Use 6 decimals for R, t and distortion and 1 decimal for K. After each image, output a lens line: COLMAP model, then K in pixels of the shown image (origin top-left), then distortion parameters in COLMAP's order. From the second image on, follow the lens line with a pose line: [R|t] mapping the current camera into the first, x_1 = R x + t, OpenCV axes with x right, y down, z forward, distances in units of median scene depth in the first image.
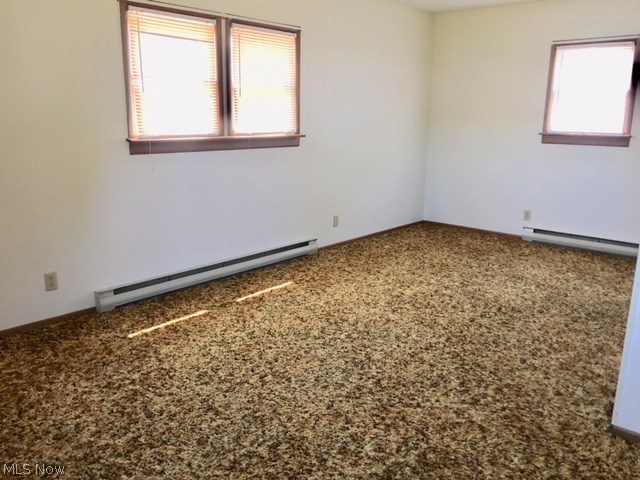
lens RADIAL K [[539.1, 0, 318.6], [0, 539.1, 238.6], [0, 0, 1]] dist [0.072790, -0.121929]
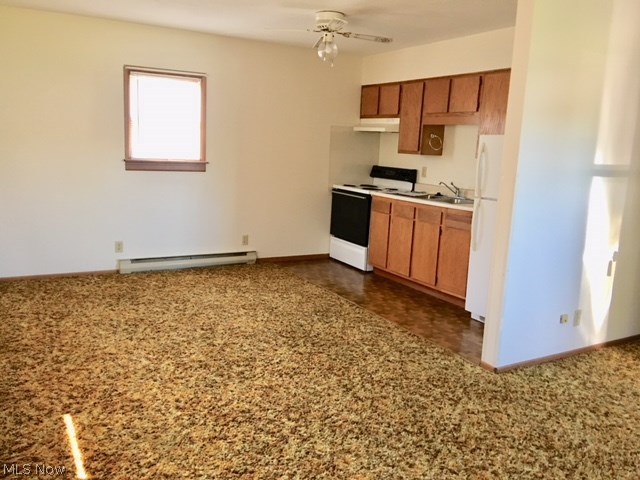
lens RADIAL K [[539.1, 0, 321.3], [0, 539.1, 239.8], [0, 0, 1]] dist [0.072790, -0.121929]
pose [[0.320042, -0.166913, 0.932584, -0.581566], [0.176479, 0.977632, 0.114412, -0.156684], [-0.930821, 0.127965, 0.342340, 0.558018]]
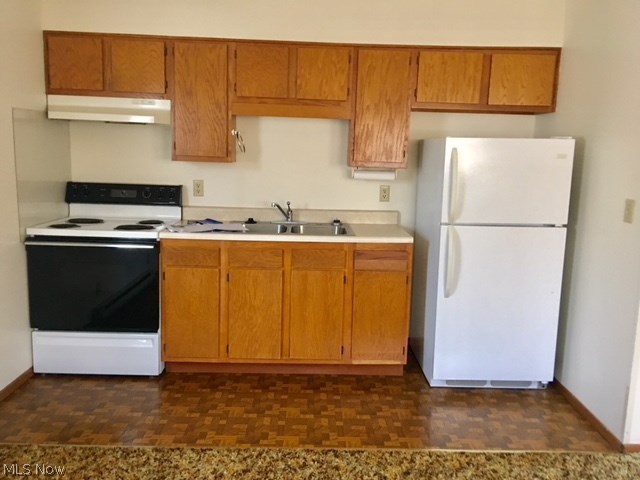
lens RADIAL K [[539.1, 0, 321.1], [0, 539.1, 233.8], [0, 0, 1]] dist [0.072790, -0.121929]
pose [[-0.679173, -0.147656, 0.718973, 0.156267], [0.128153, 0.940654, 0.314241, -0.326485], [-0.722704, 0.305563, -0.619944, 1.294120]]
